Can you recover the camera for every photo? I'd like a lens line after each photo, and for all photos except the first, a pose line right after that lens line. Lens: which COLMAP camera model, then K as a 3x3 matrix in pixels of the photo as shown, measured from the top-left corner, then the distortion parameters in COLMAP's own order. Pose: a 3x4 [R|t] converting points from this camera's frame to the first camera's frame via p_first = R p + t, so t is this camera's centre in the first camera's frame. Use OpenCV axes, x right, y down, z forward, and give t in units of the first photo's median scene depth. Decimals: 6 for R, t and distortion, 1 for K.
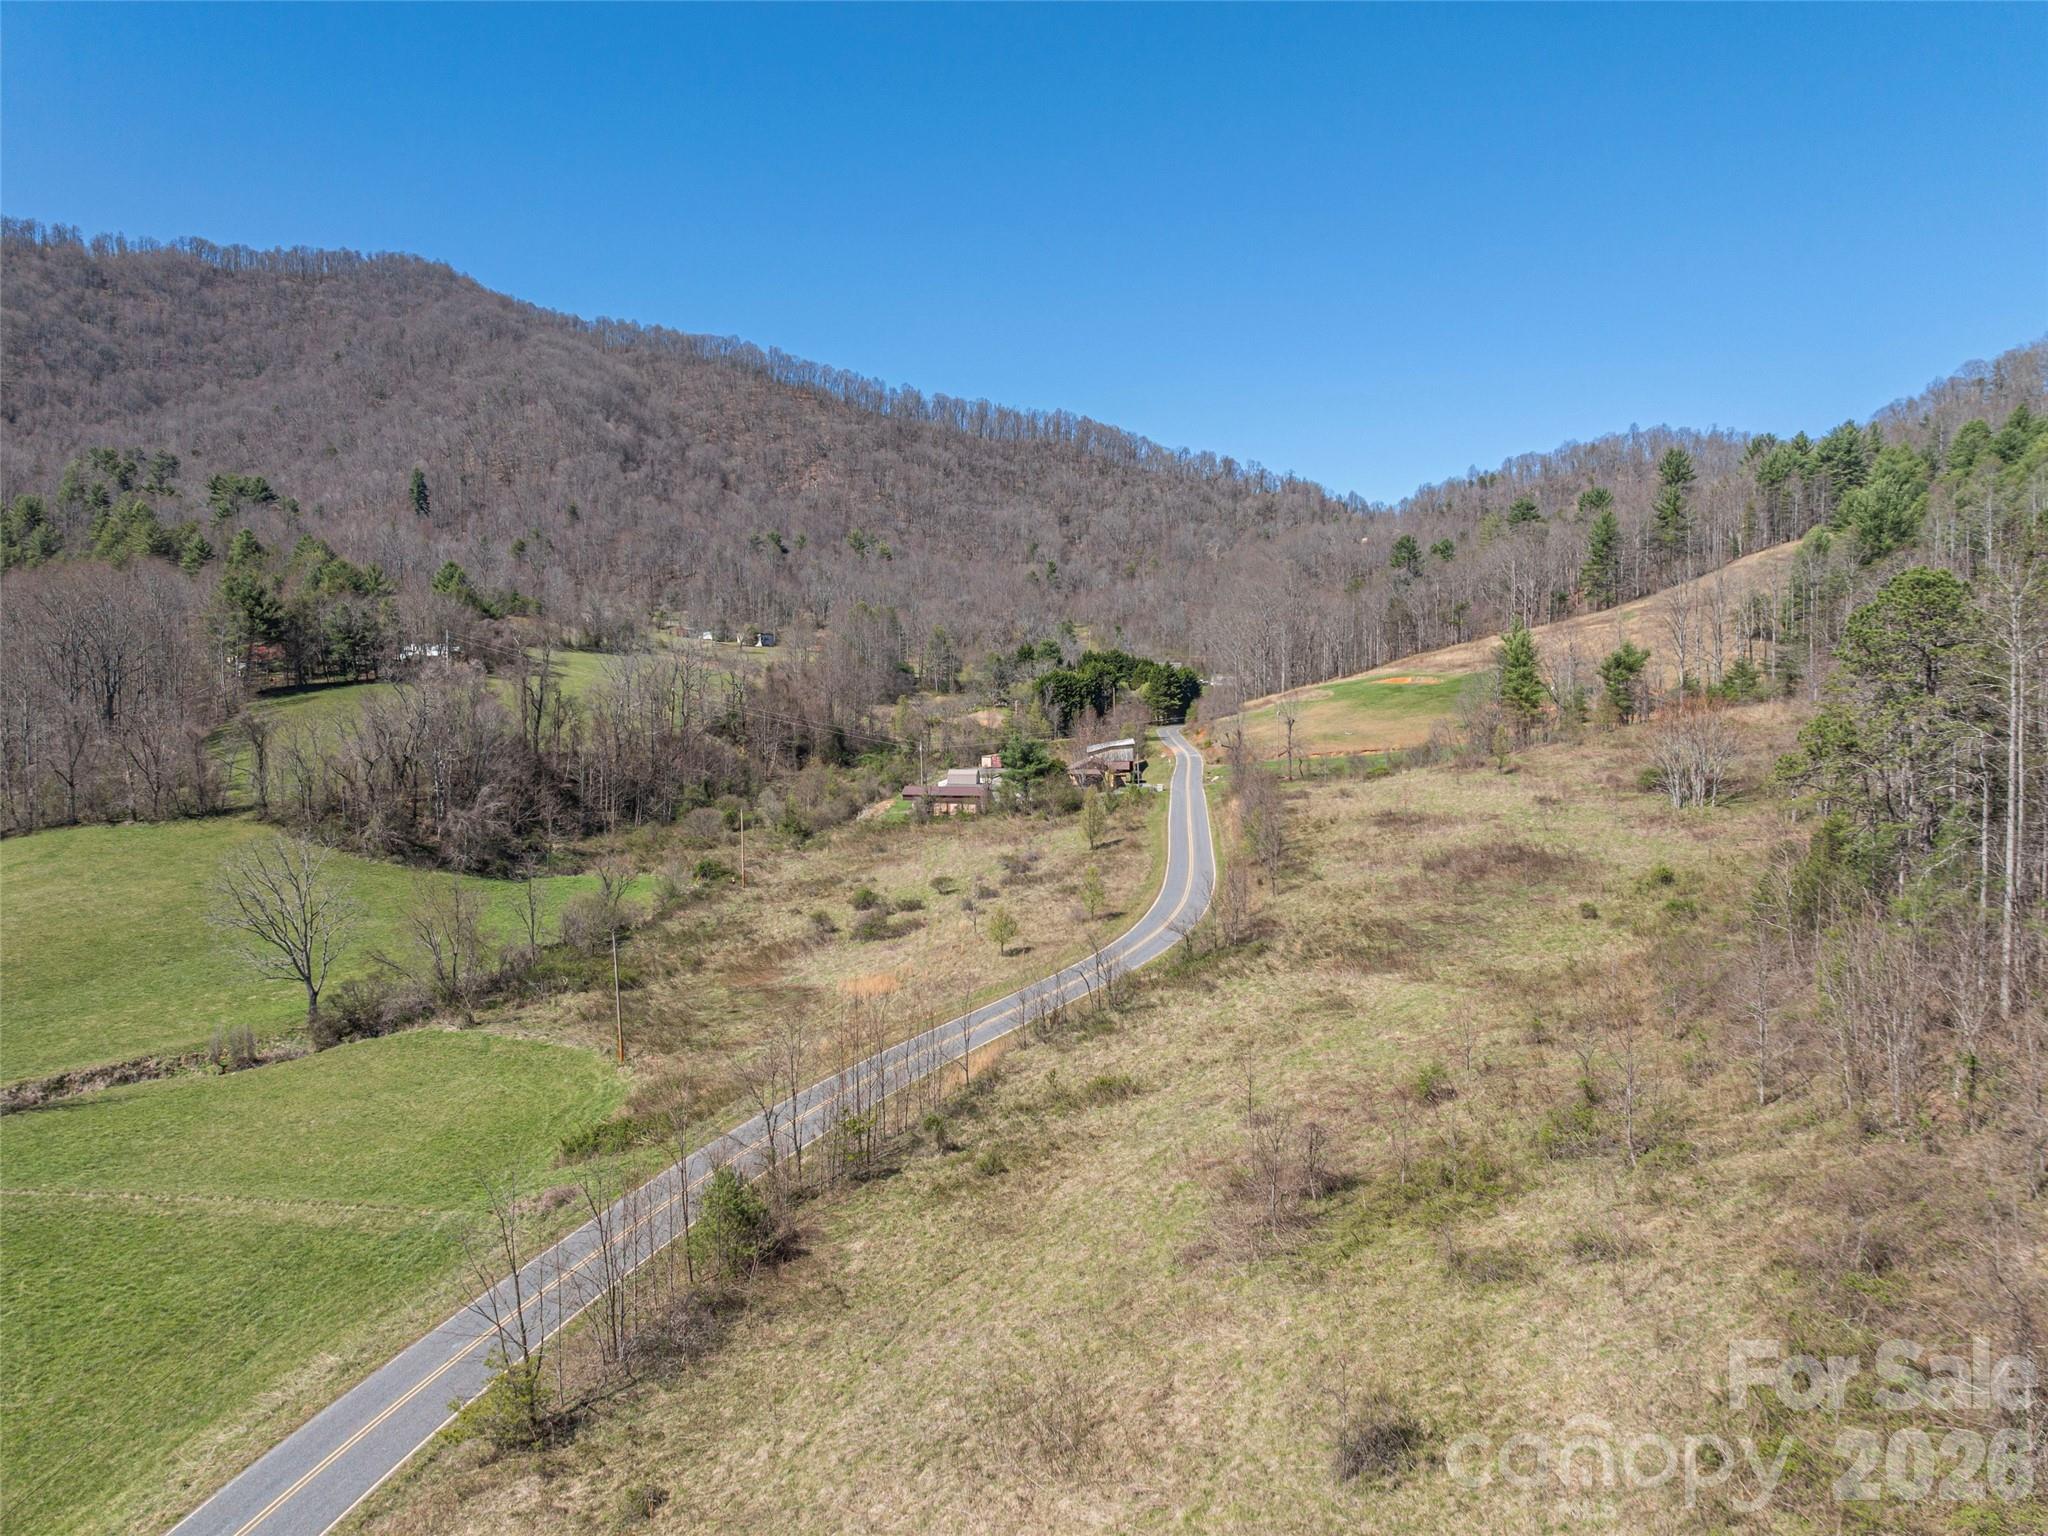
lens RADIAL K [[1417.8, 0, 1033.1], [0, 1417.8, 761.4], [0, 0, 1]] dist [-0.039579, -0.007407]
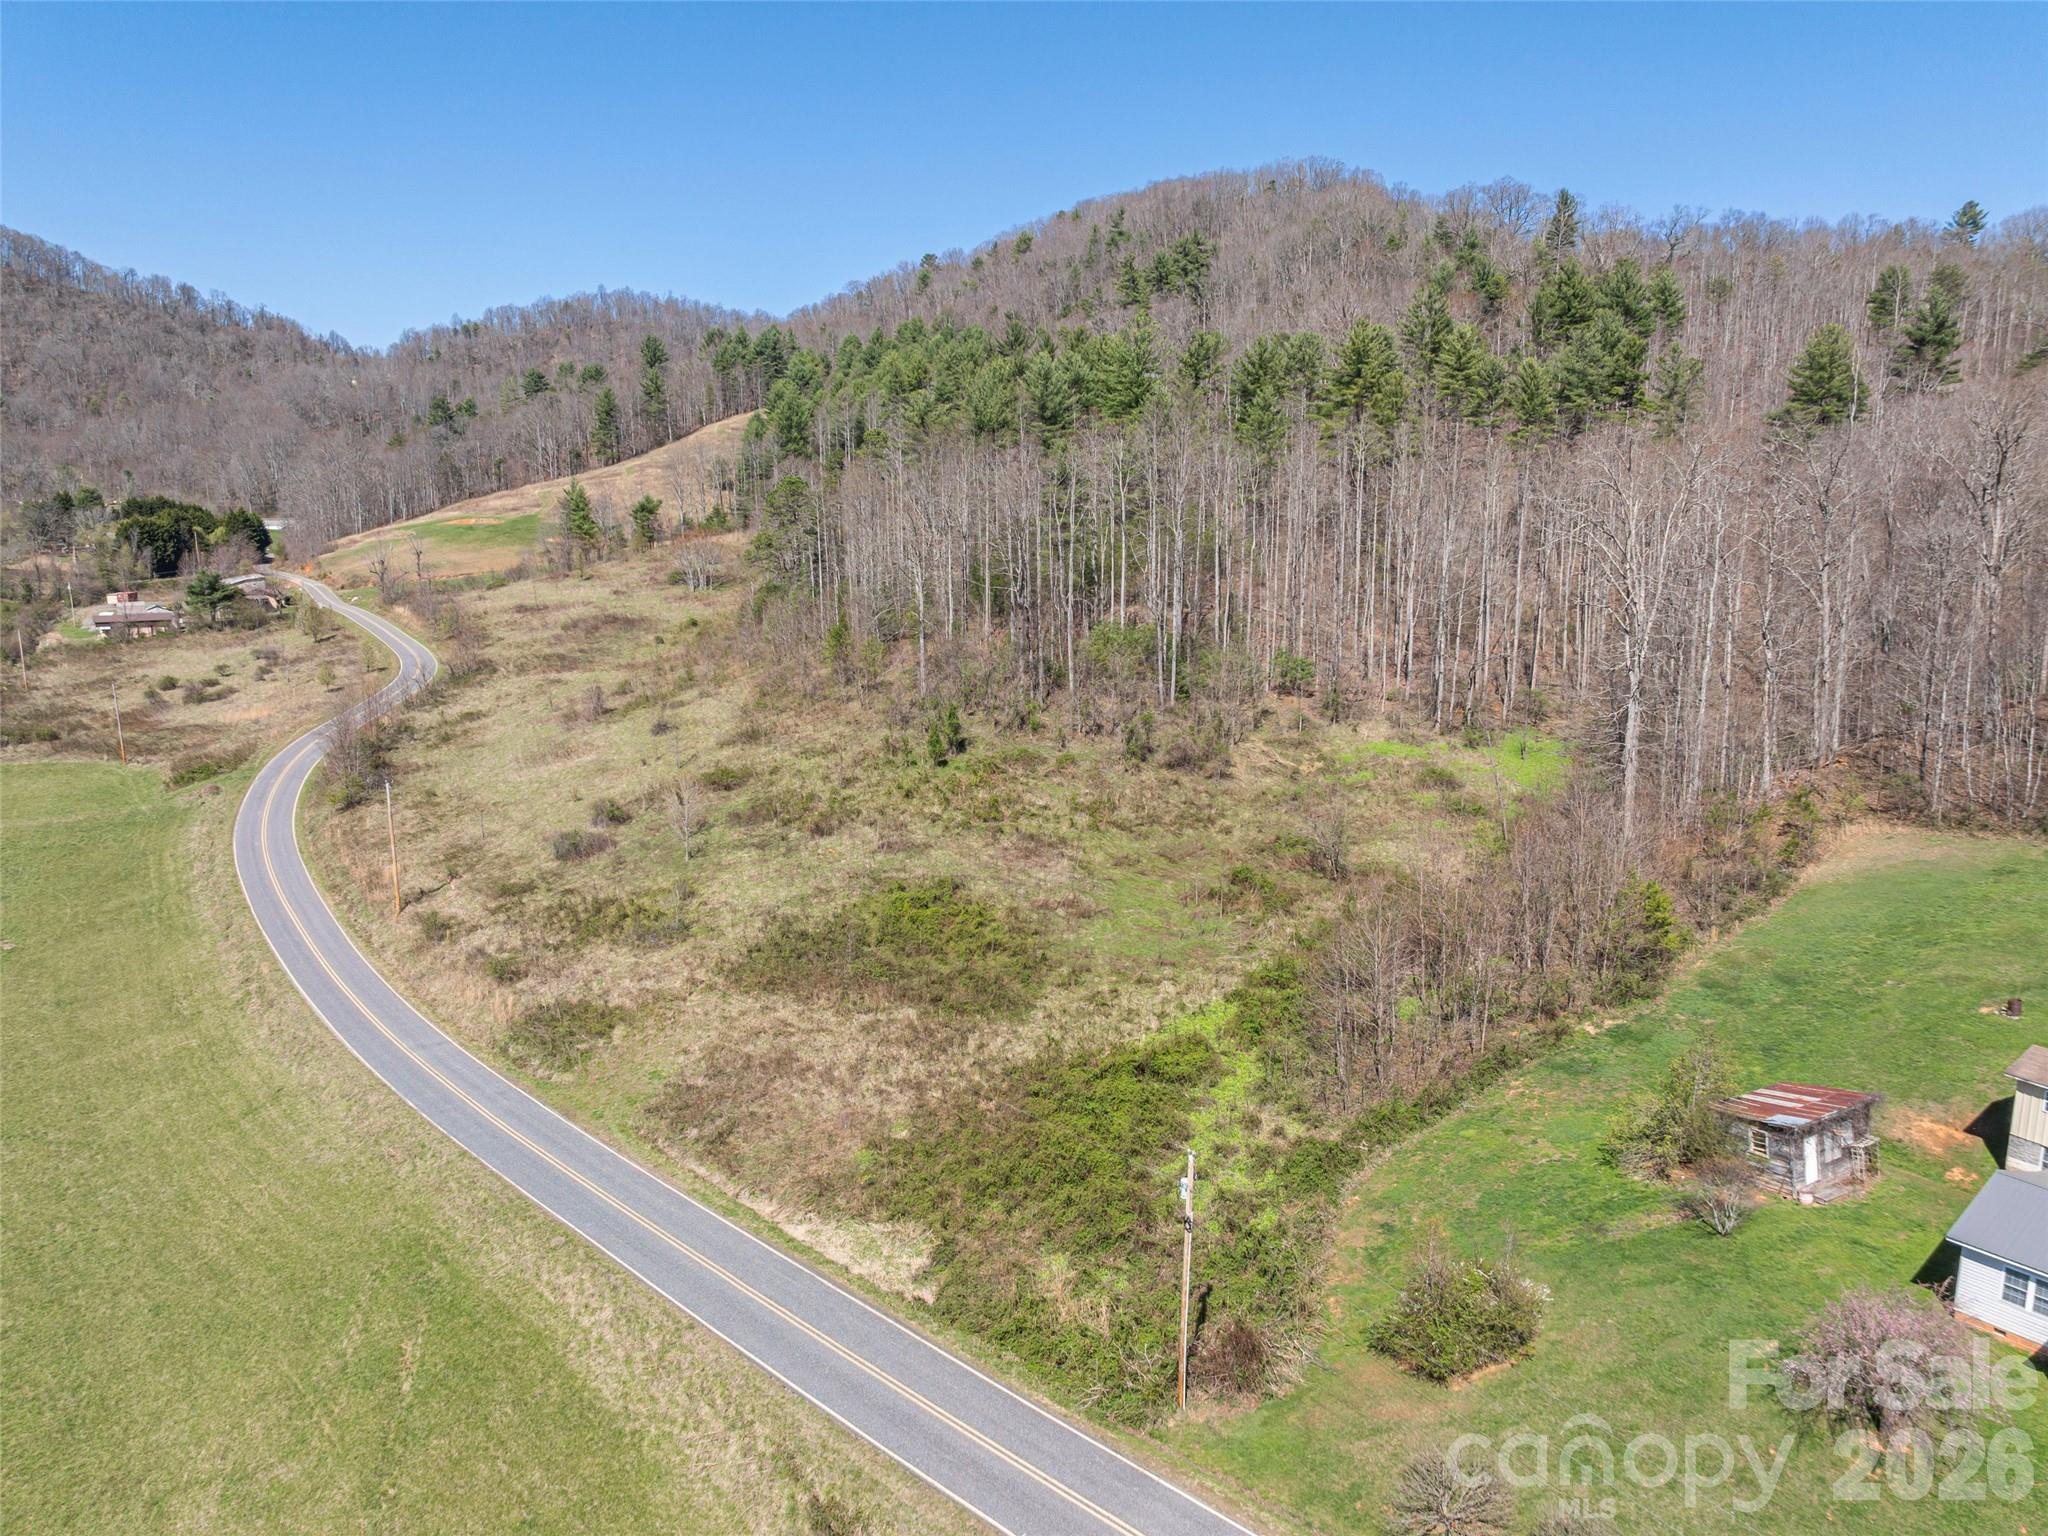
lens RADIAL K [[1423.5, 0, 1023.1], [0, 1423.5, 740.3], [0, 0, 1]] dist [-0.043670, 0.002113]
pose [[0.772541, -0.104480, 0.626310, -0.179385], [0.043100, 0.992723, 0.112442, 0.017721], [-0.633500, -0.059872, 0.771423, -0.327282]]
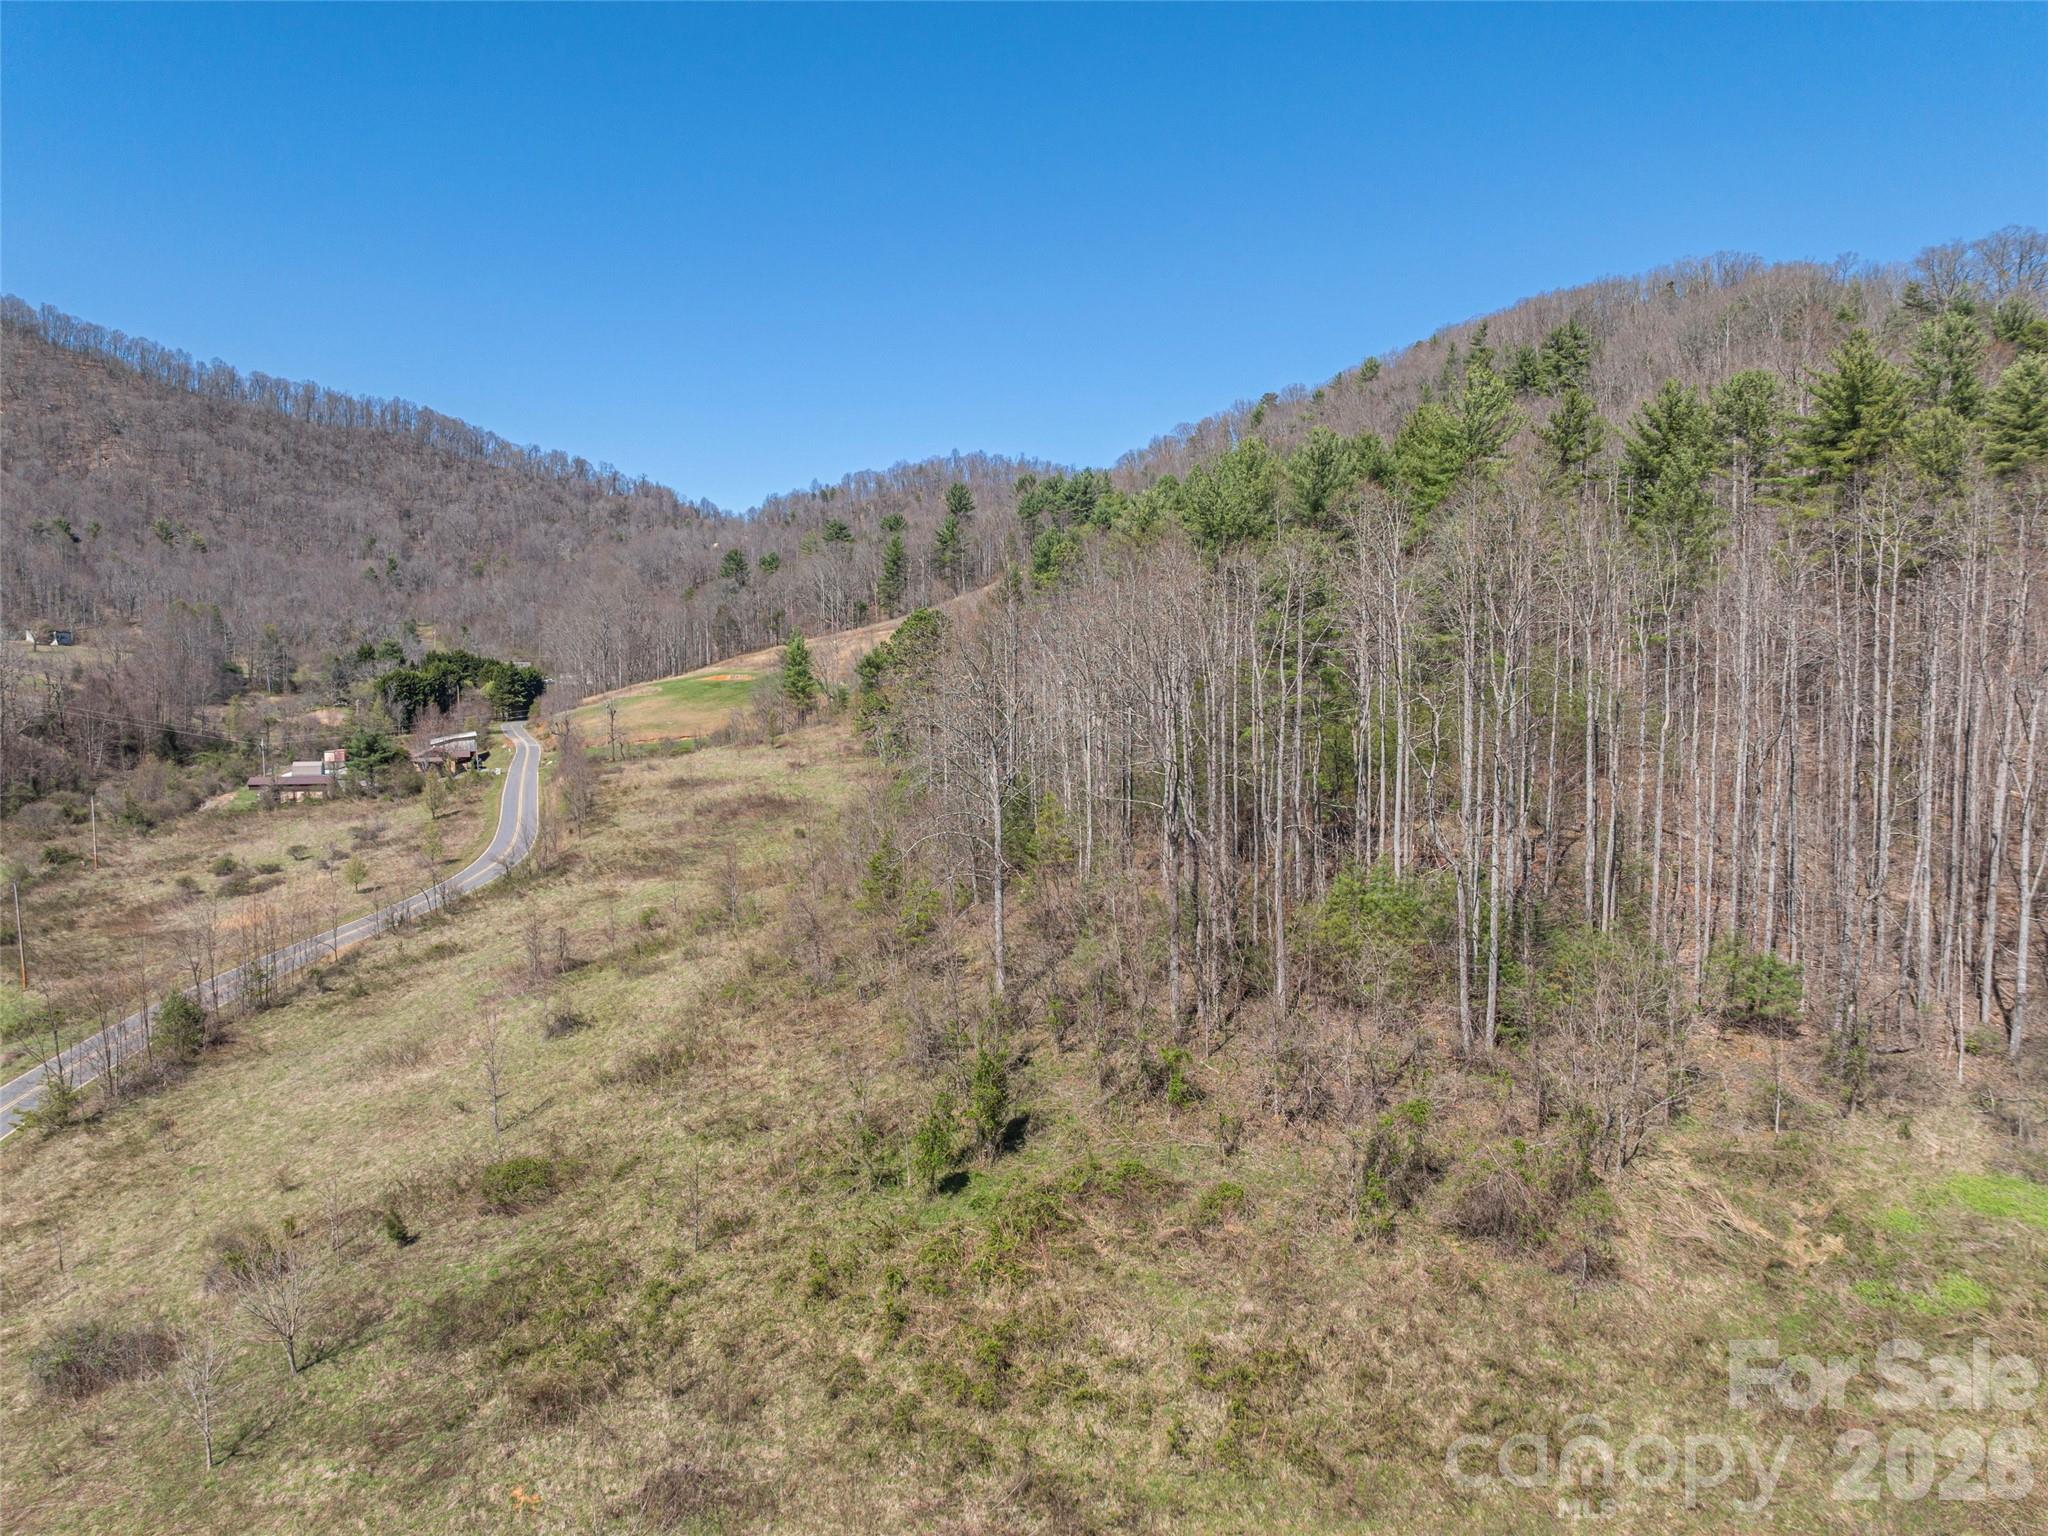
lens RADIAL K [[1417.8, 0, 1033.1], [0, 1417.8, 761.4], [0, 0, 1]] dist [-0.039579, -0.007407]
pose [[0.905453, -0.027330, 0.423566, -0.001135], [0.027291, 0.999609, 0.006160, 0.011542], [-0.423568, 0.005982, 0.905844, -0.164464]]
